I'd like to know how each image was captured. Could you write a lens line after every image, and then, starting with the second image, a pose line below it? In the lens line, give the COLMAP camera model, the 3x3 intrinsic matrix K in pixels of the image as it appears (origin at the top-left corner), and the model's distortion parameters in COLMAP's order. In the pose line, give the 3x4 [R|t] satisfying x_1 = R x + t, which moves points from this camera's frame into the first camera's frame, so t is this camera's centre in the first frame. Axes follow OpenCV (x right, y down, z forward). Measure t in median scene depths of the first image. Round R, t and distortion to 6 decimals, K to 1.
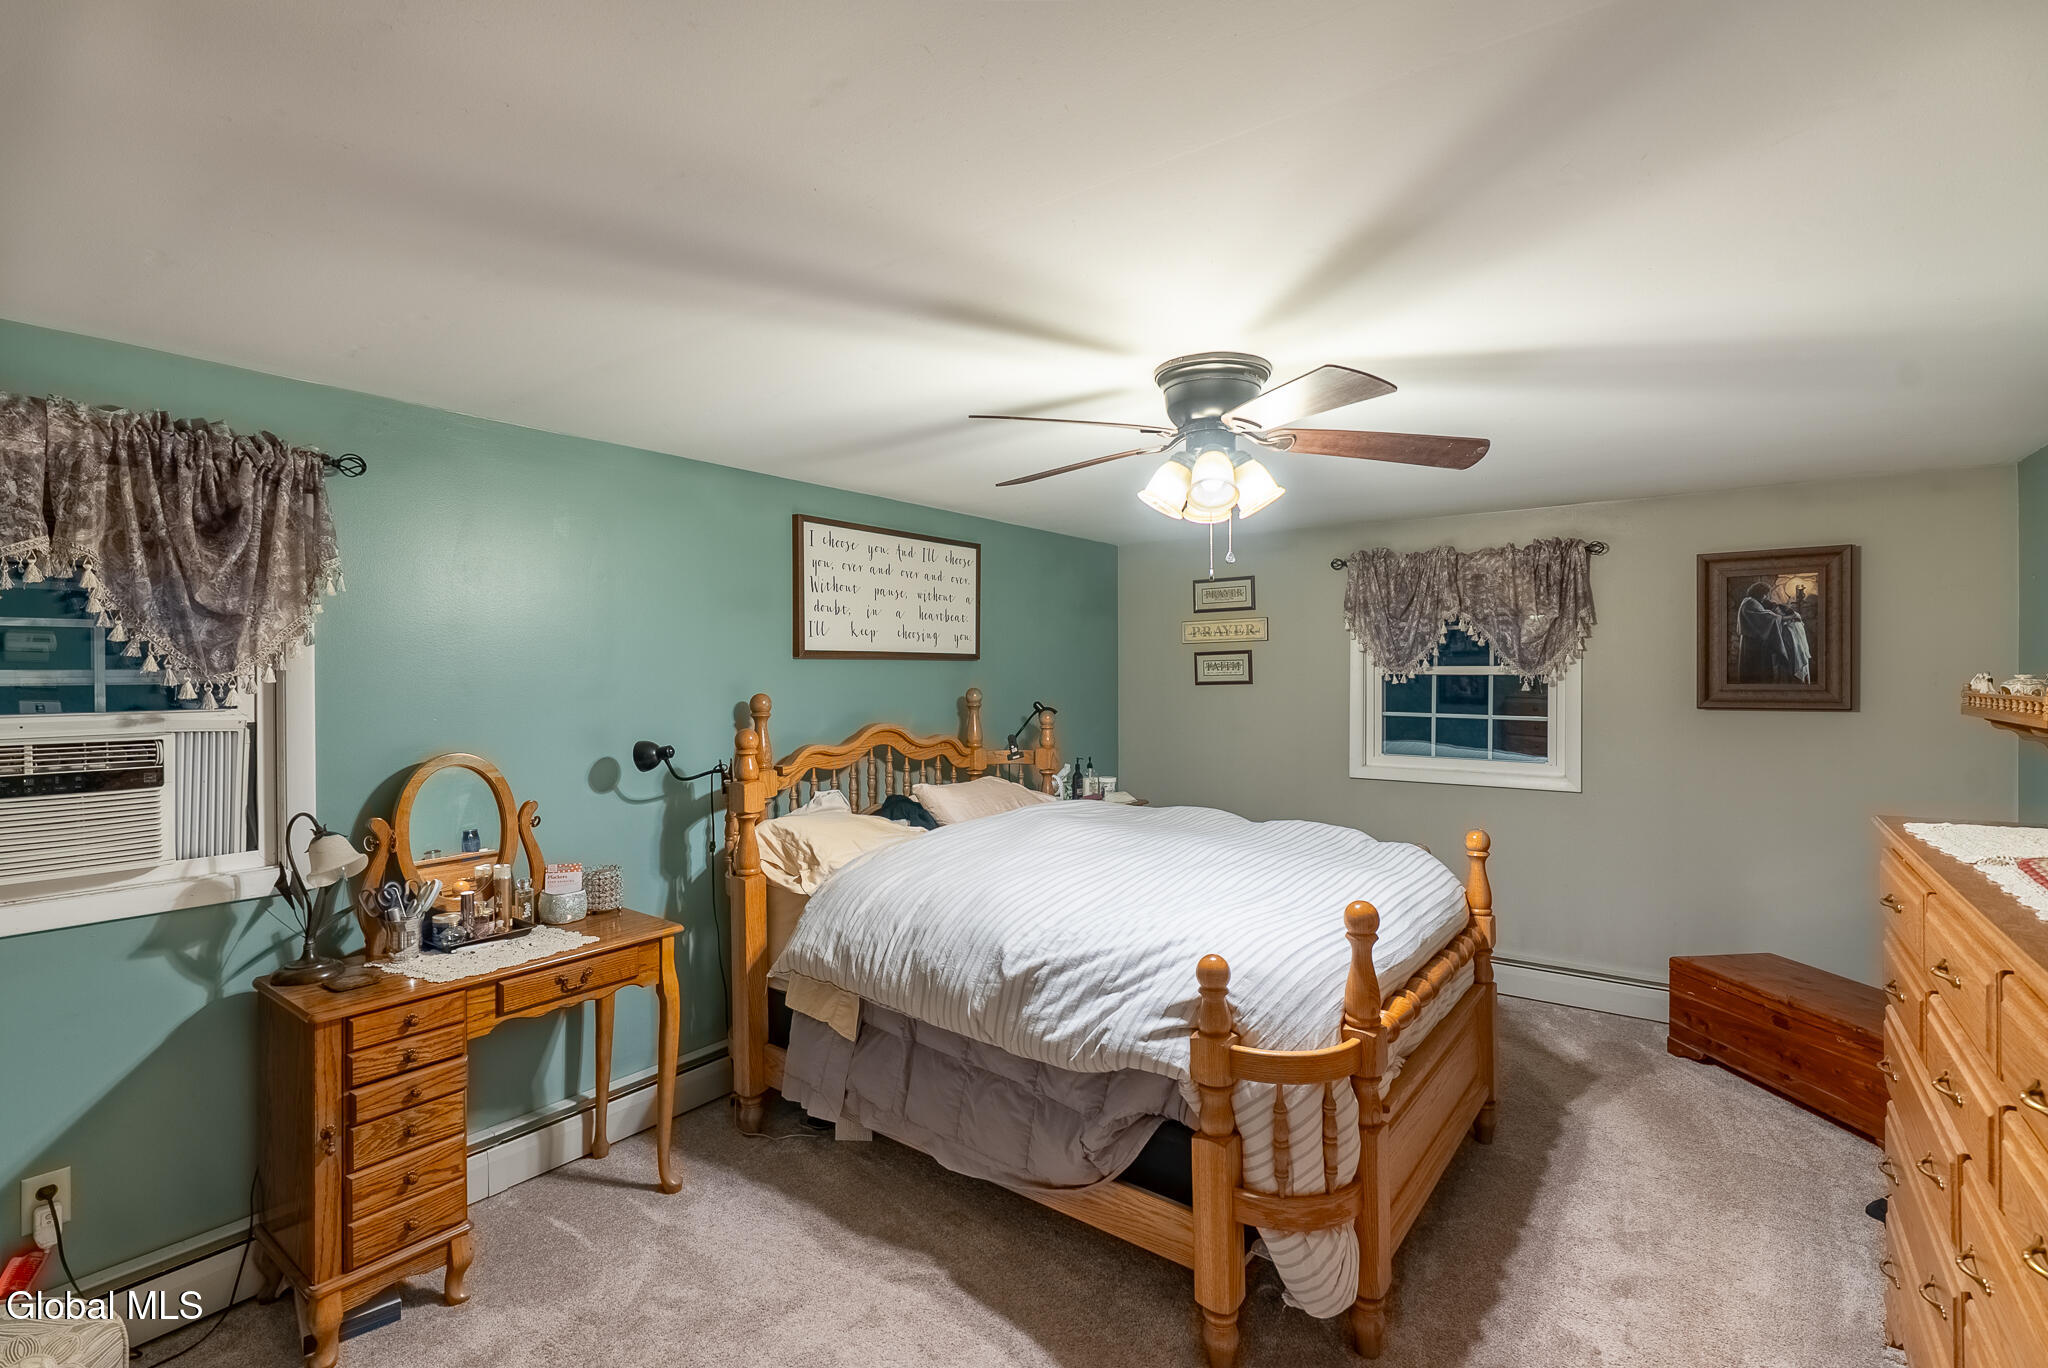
lens RADIAL K [[920.7, 0, 1023.5], [0, 920.7, 678.0], [0, 0, 1]] dist [-0.011649, 0.000050]
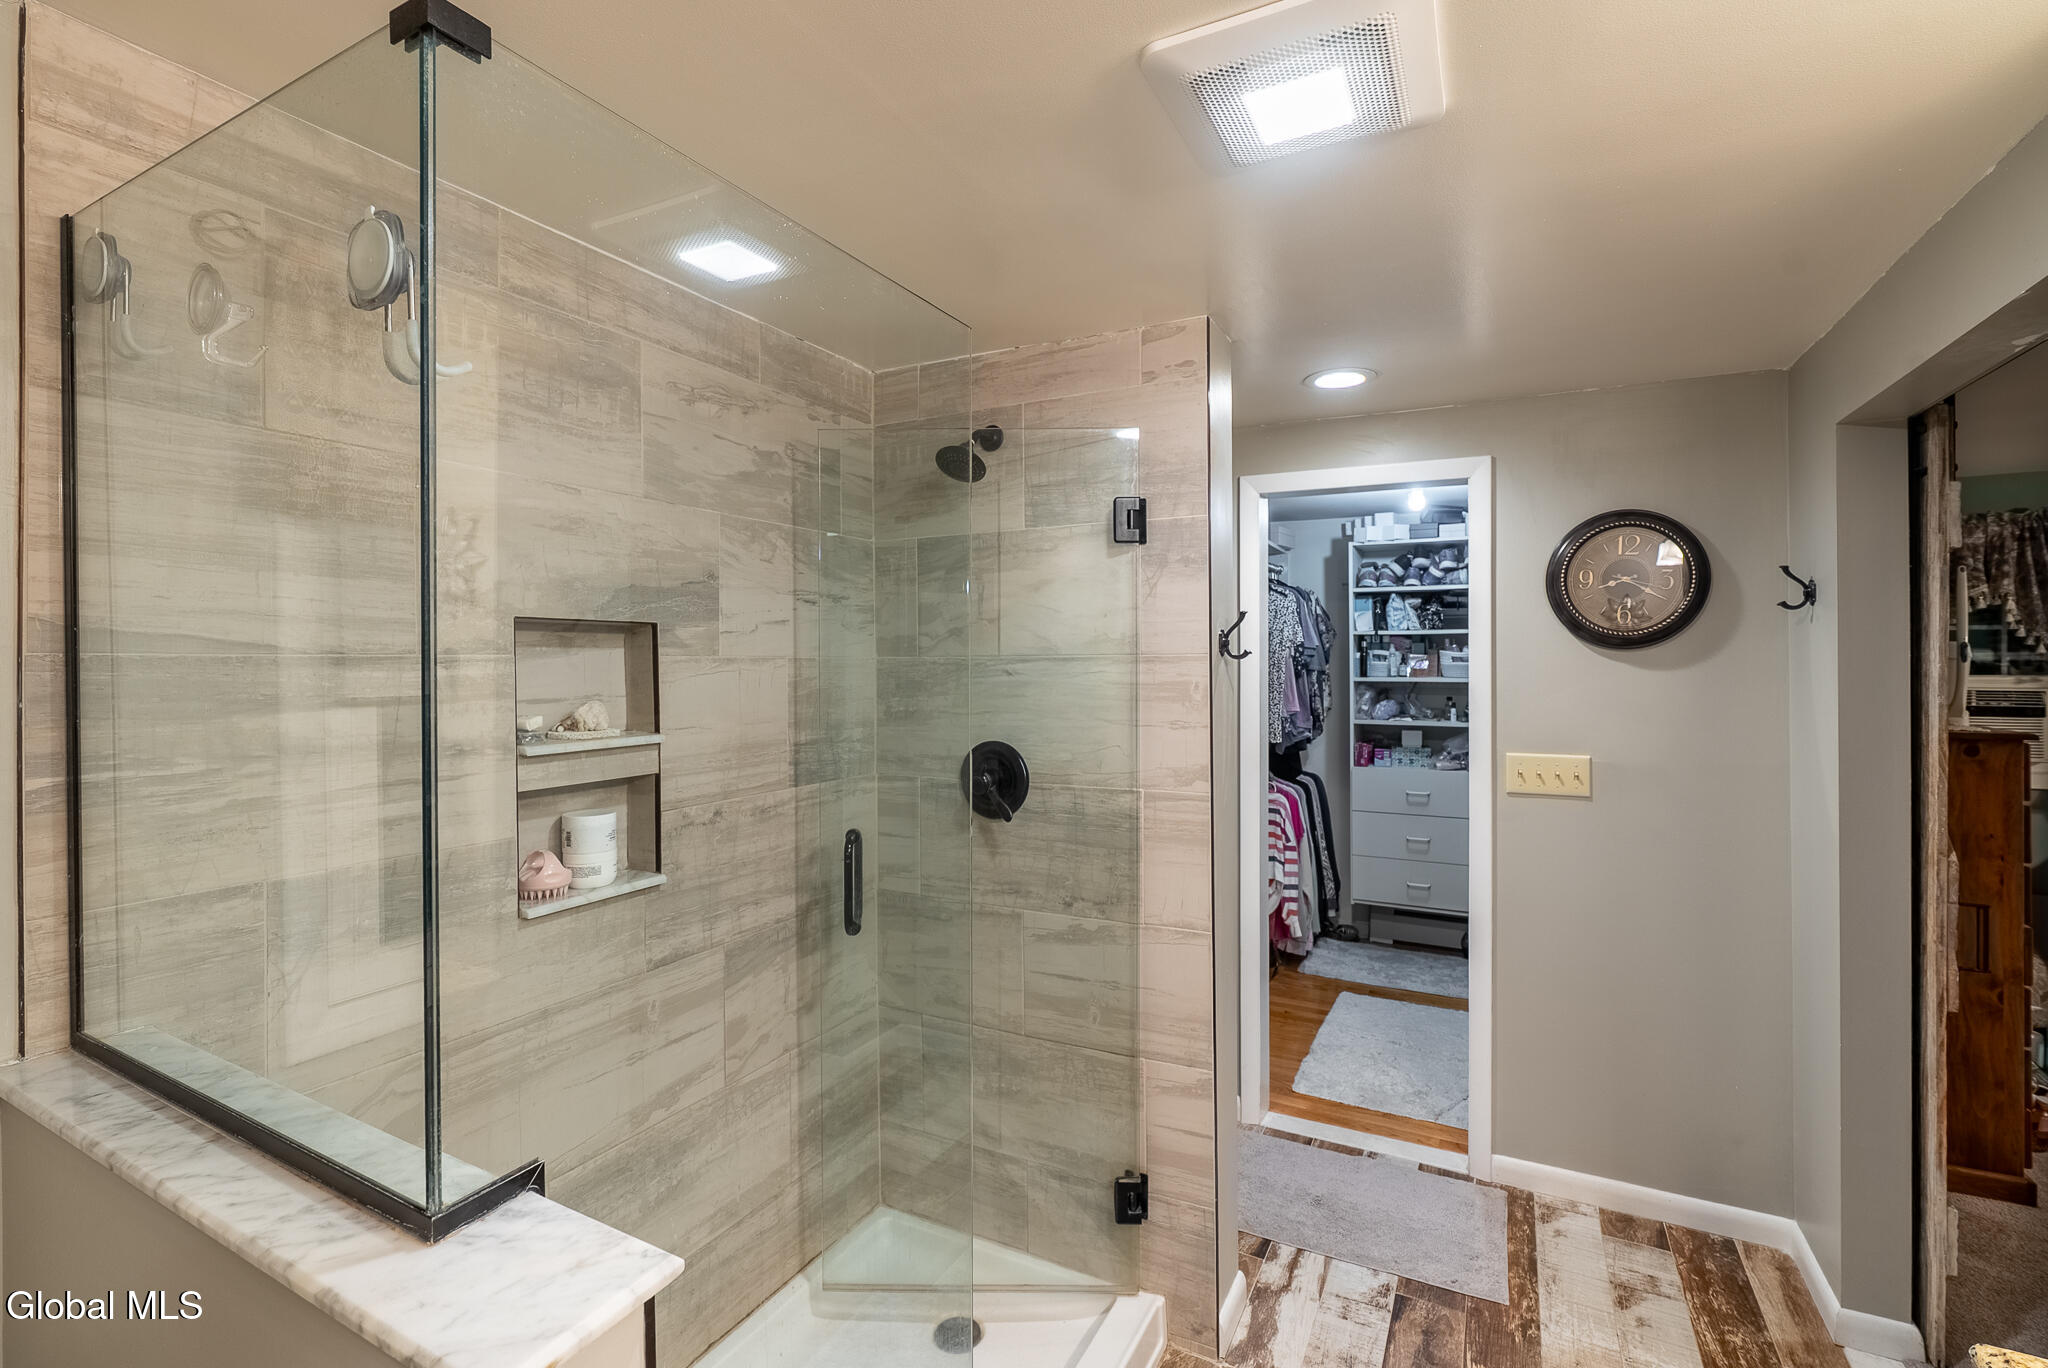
lens RADIAL K [[920.7, 0, 1019.6], [0, 920.7, 670.4], [0, 0, 1]] dist [-0.011649, 0.000050]
pose [[0.157422, 0.009995, -0.987481, 0.503645], [0.004922, 0.999928, 0.010906, -0.001566], [0.987519, -0.006577, 0.157361, -1.300681]]
